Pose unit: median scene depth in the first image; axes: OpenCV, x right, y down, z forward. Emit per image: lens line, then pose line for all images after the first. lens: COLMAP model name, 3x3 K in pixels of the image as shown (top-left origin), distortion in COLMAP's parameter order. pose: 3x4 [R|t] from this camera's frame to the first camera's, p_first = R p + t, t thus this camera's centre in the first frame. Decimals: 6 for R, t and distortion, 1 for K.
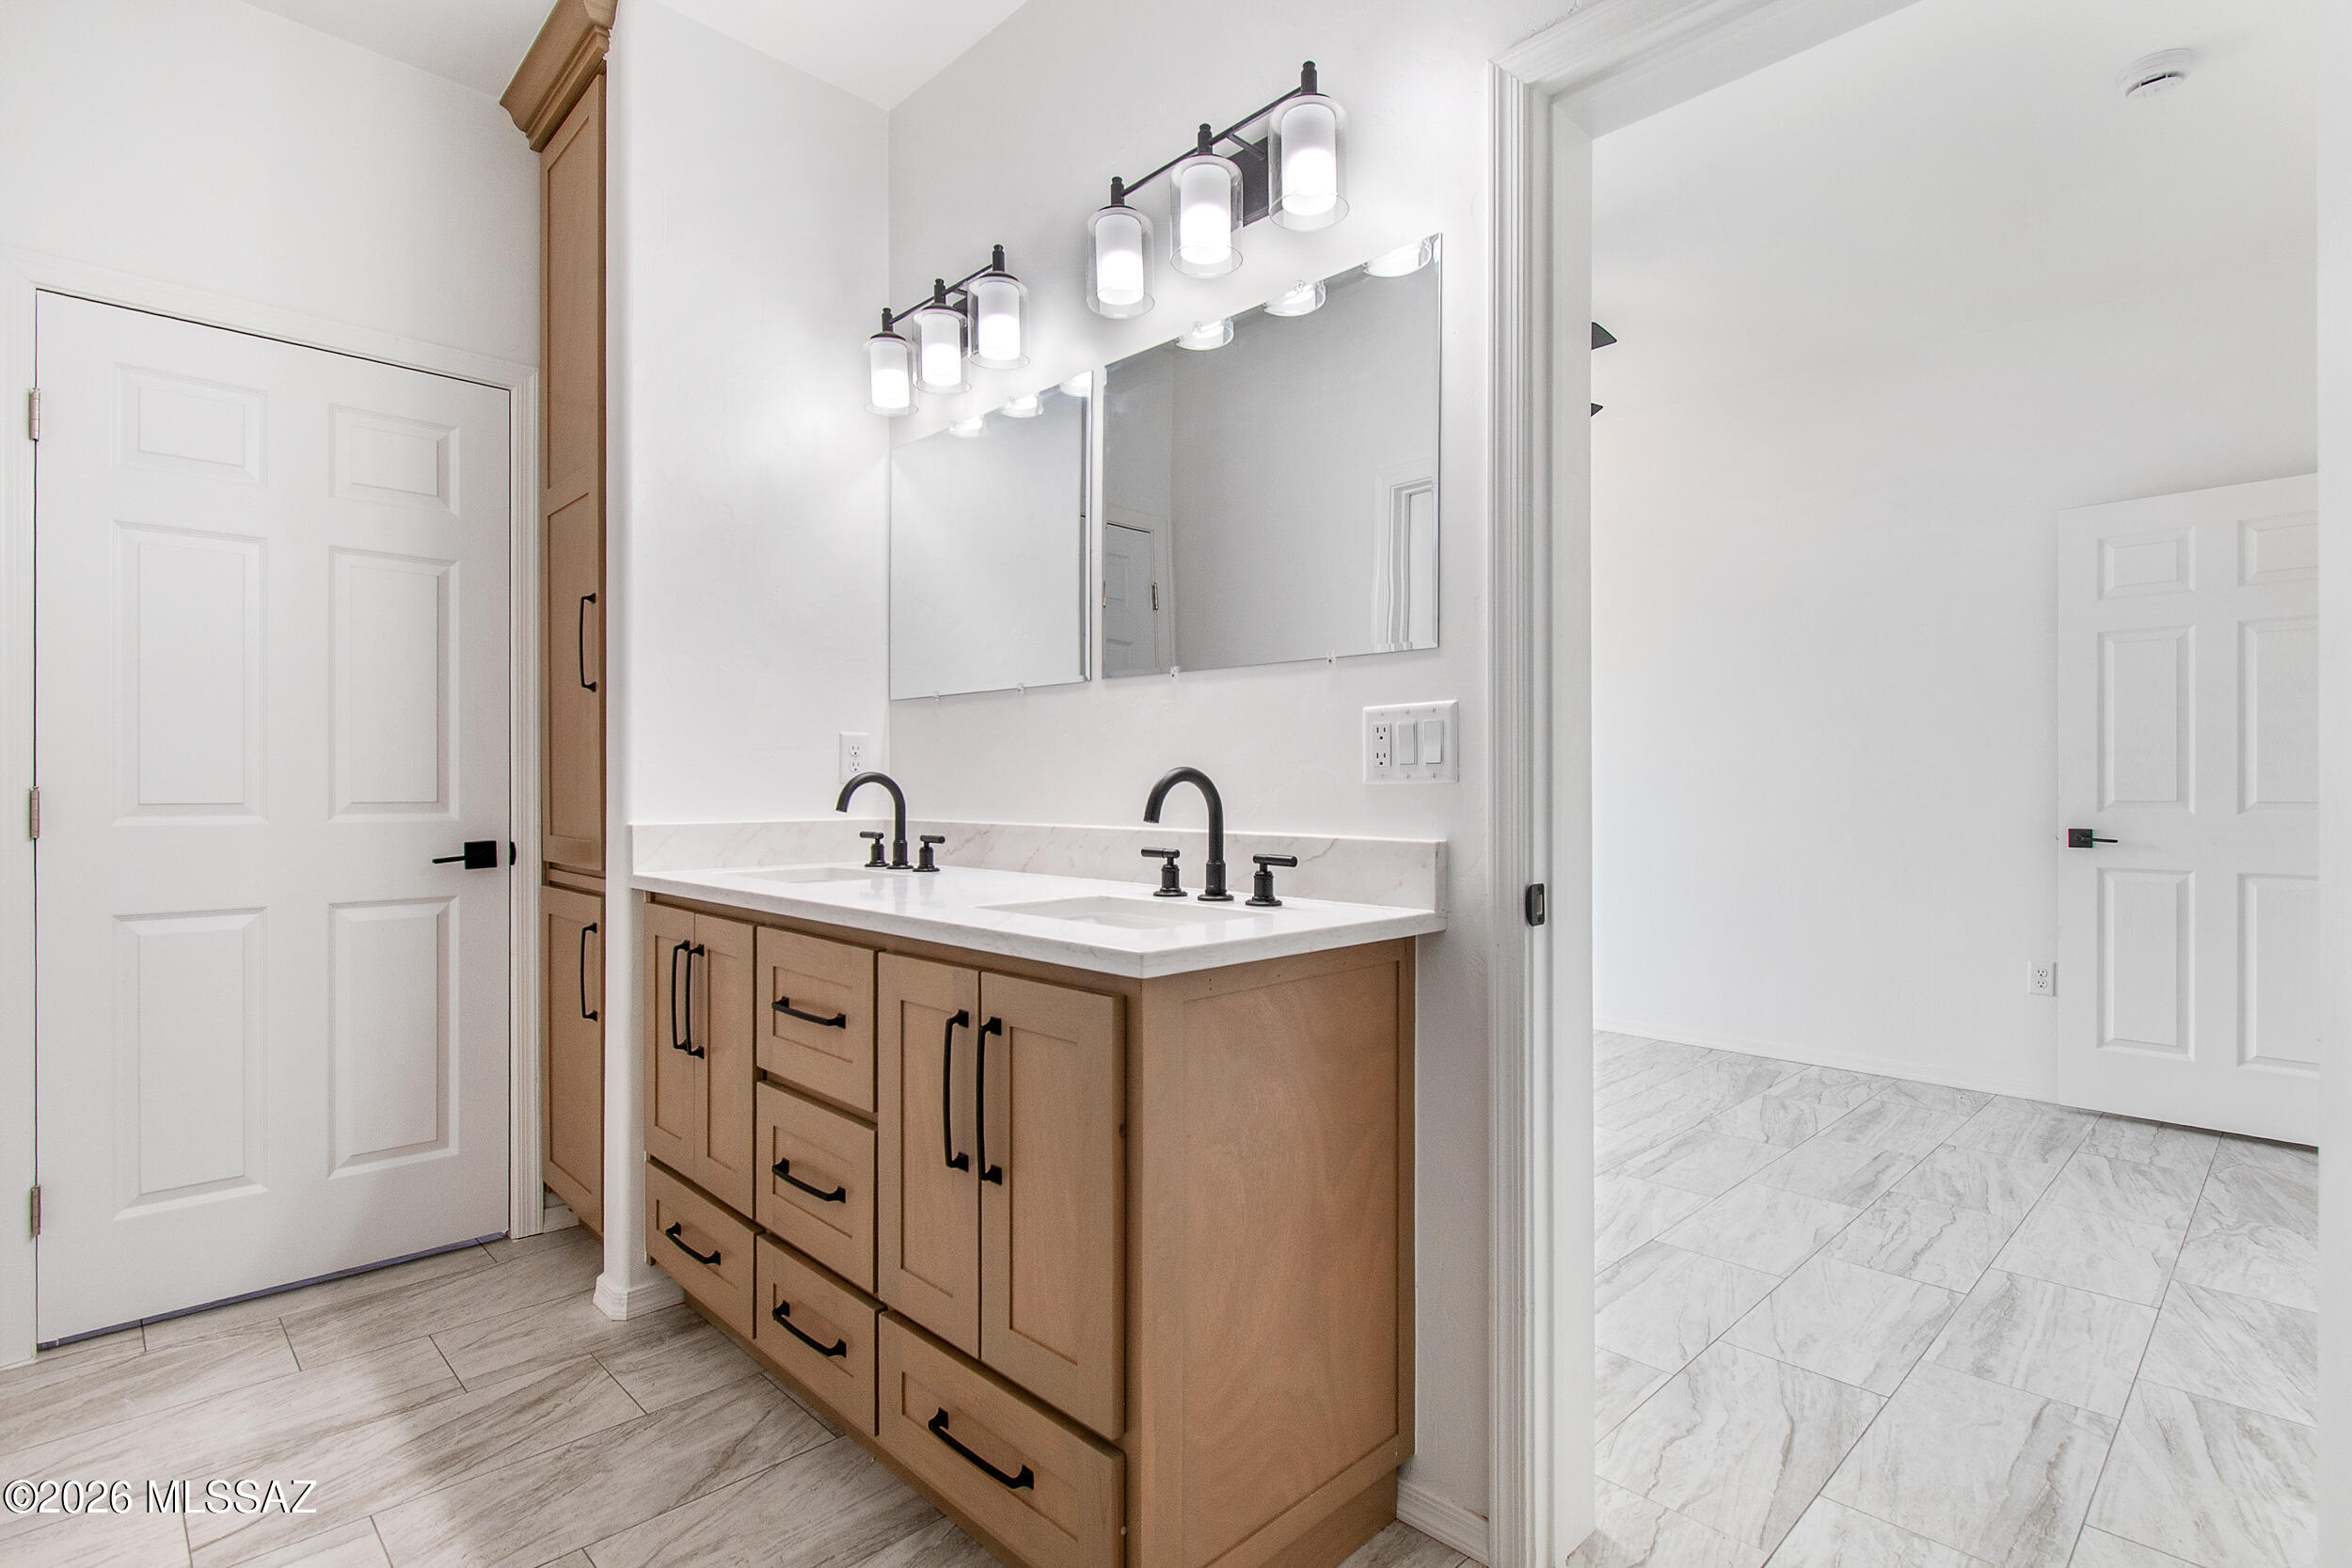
lens RADIAL K [[1086.5, 0, 1143.4], [0, 1086.5, 781.5], [0, 0, 1]] dist [0.016691, -0.000047]
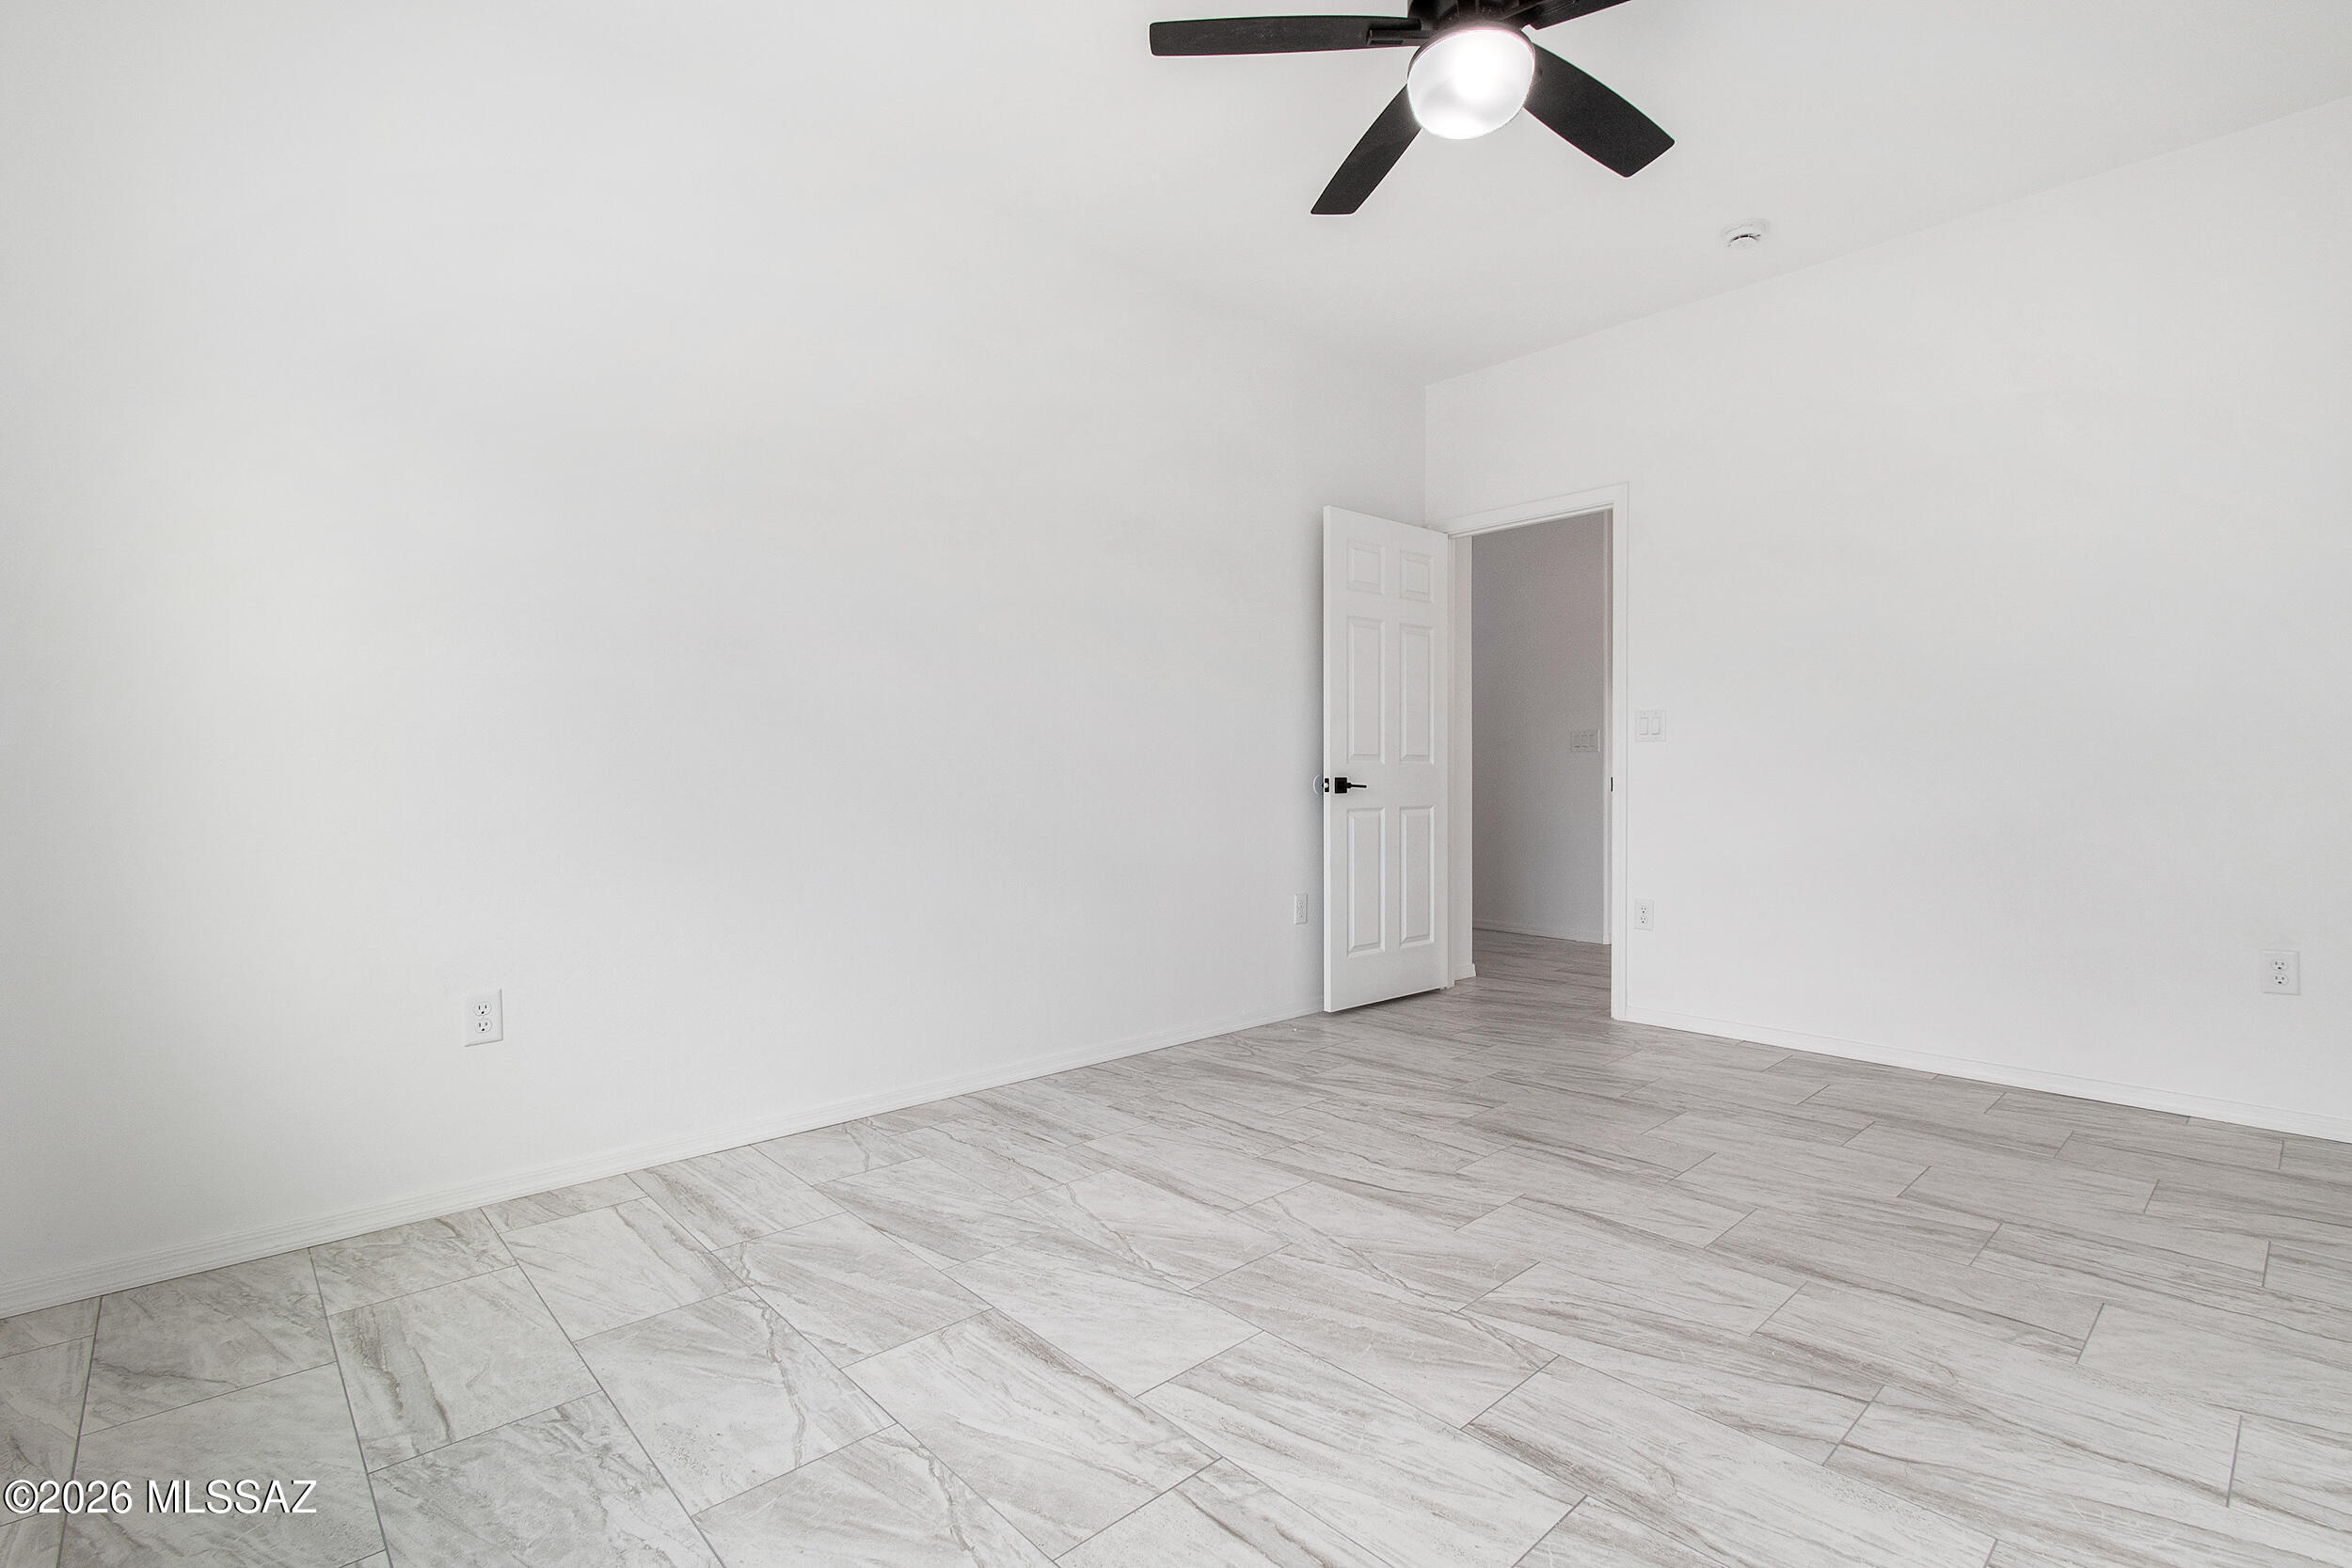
lens RADIAL K [[1121.3, 0, 1186.3], [0, 1121.3, 765.9], [0, 0, 1]] dist [0.002015, 0.000996]
pose [[0.015962, 0.002993, 0.999868, -0.456001], [-0.001367, 0.999995, -0.002971, 0.041556], [-0.999872, -0.001319, 0.015966, 1.395545]]
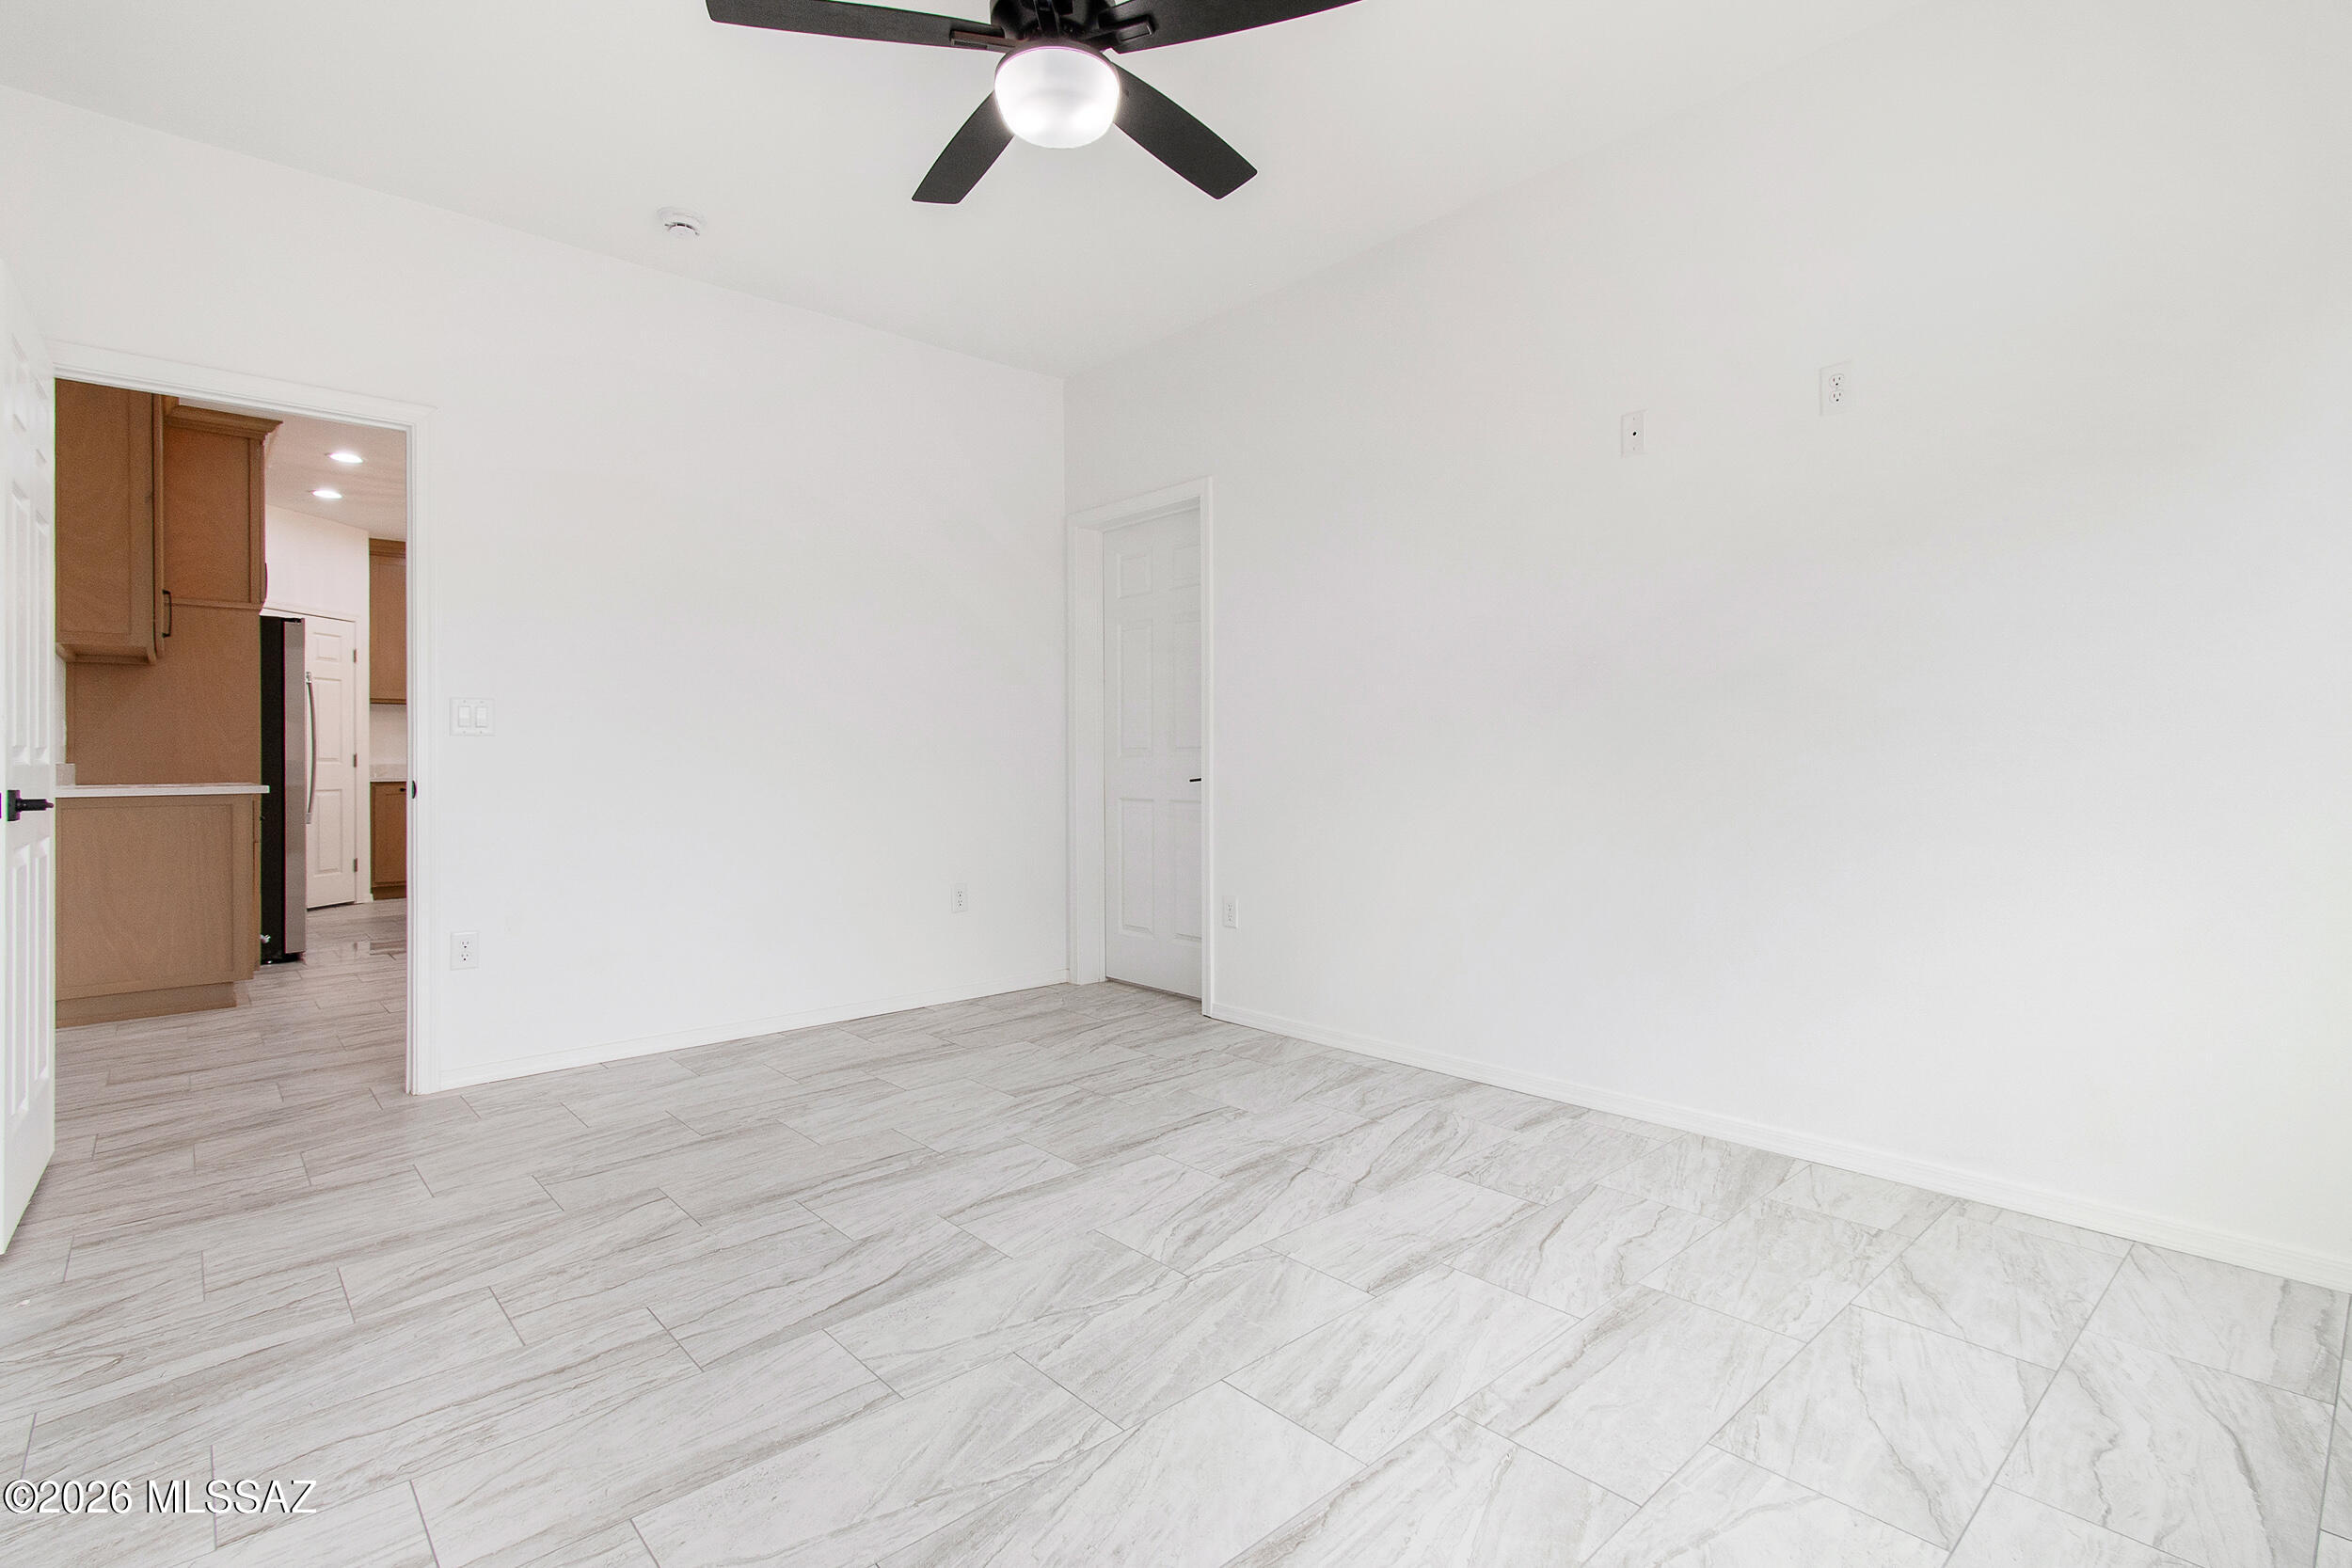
lens RADIAL K [[1121.3, 0, 1186.3], [0, 1121.3, 765.9], [0, 0, 1]] dist [0.002015, 0.000996]
pose [[-0.999960, 0.003532, 0.008215, 0.224984], [0.003560, 0.999988, 0.003473, 0.033752], [-0.008203, 0.003502, -0.999960, 1.977750]]
